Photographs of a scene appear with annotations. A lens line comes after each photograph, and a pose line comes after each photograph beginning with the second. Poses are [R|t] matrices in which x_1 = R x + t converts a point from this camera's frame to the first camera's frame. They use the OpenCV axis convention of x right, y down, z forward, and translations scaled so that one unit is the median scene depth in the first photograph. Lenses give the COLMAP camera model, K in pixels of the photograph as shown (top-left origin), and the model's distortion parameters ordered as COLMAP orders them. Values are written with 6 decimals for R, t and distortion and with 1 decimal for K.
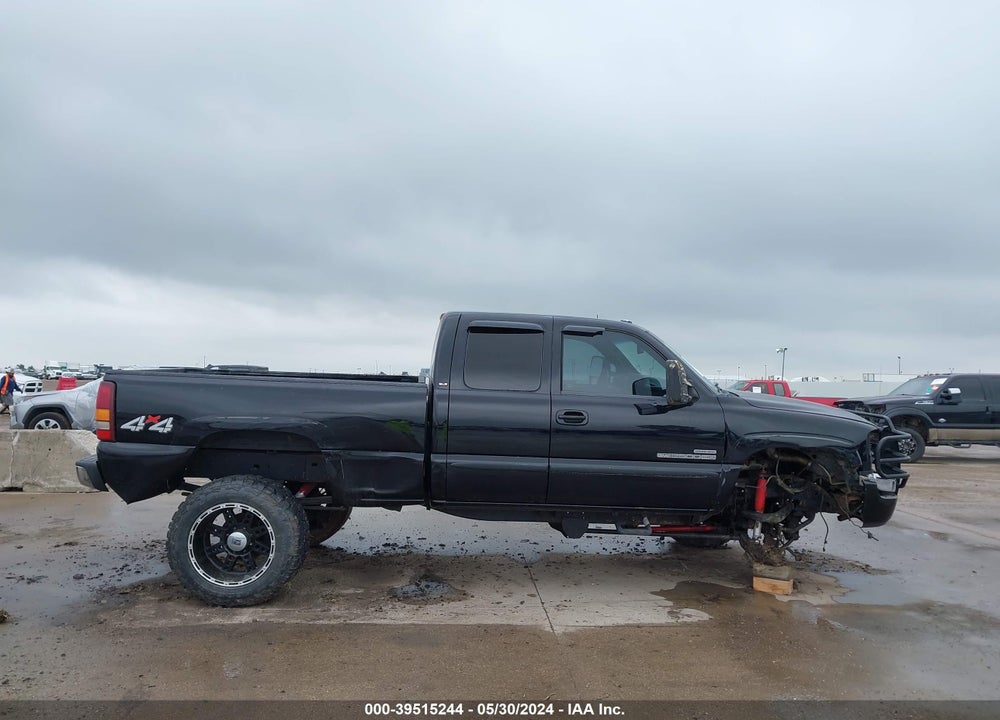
lens RADIAL K [[779.8, 0, 503.6], [0, 779.8, 360.9], [0, 0, 1]] dist [0.000895, 0.010129]
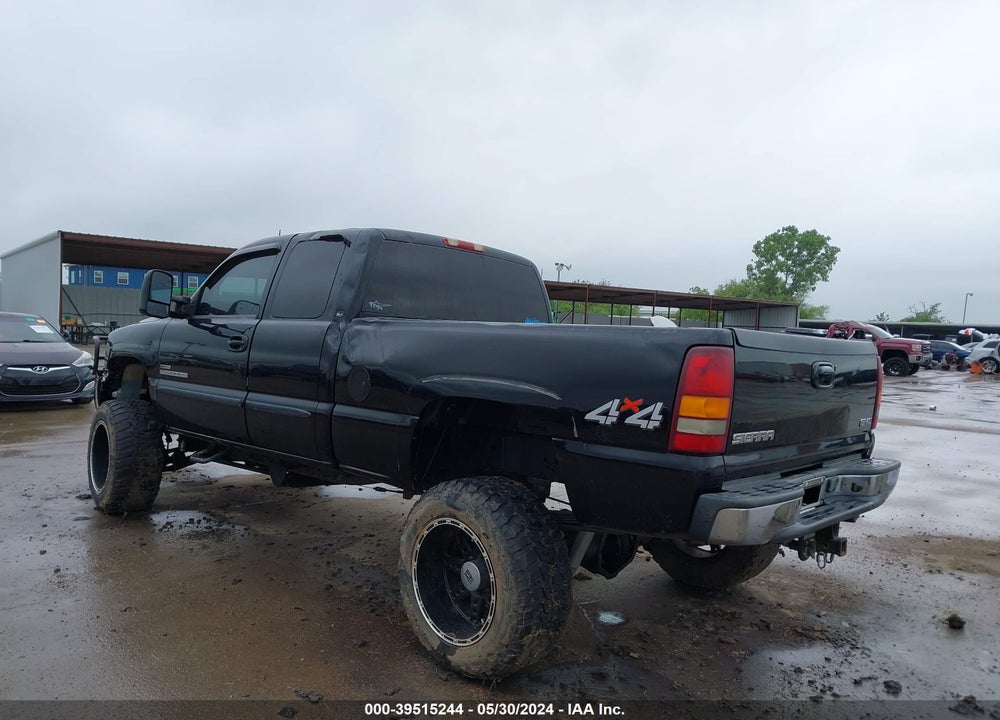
lens RADIAL K [[784.2, 0, 500.0], [0, 784.2, 360.0], [0, 0, 1]] dist [0.001835, 0.001532]
pose [[-0.657582, -0.089482, 0.748050, -0.806630], [-0.076113, 0.995732, 0.052202, 0.016898], [-0.749529, -0.022609, -0.661586, 1.700894]]
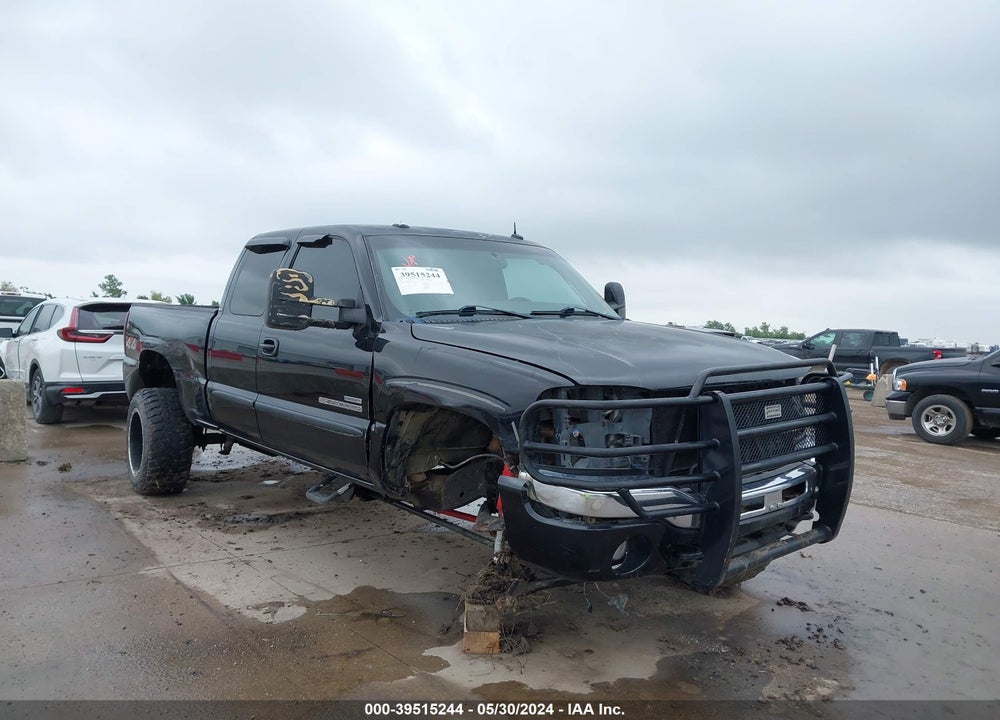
lens RADIAL K [[783.4, 0, 502.4], [0, 783.4, 375.8], [0, 0, 1]] dist [0.000027, 0.004033]
pose [[0.564234, 0.047062, -0.824273, 0.902049], [-0.003717, 0.998509, 0.054466, 0.056962], [0.825607, -0.027668, 0.563567, 0.717973]]
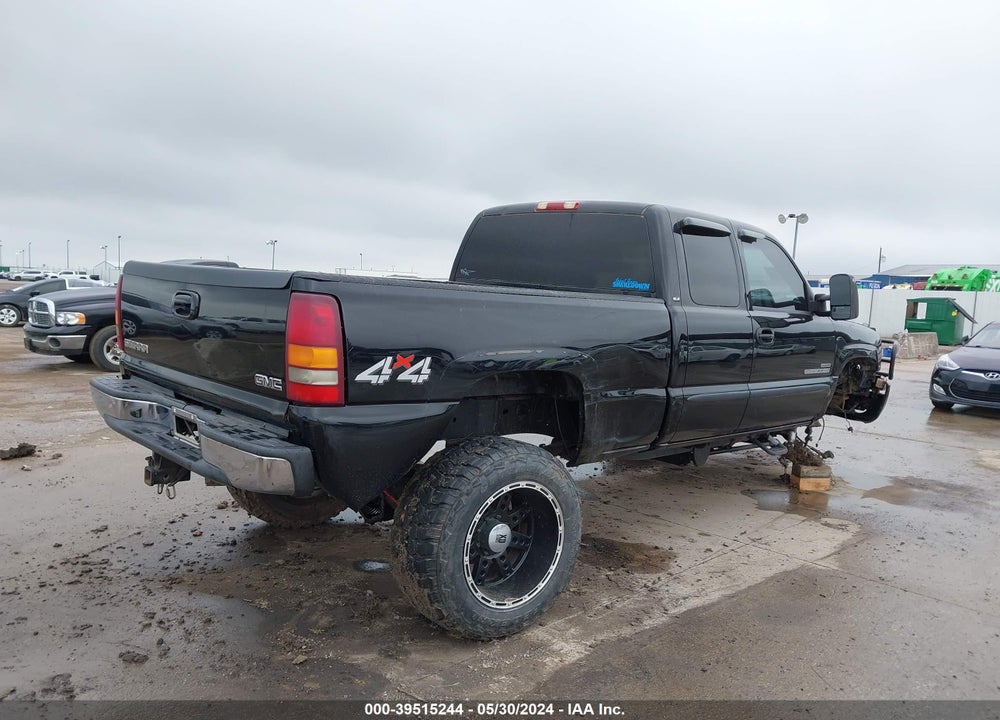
lens RADIAL K [[777.6, 0, 501.1], [0, 777.6, 358.7], [0, 0, 1]] dist [0.030939, -0.047489]
pose [[0.785288, -0.046613, 0.617374, -0.692778], [-0.037230, 0.991802, 0.122239, -0.000297], [-0.618011, -0.118978, 0.777115, 0.471914]]
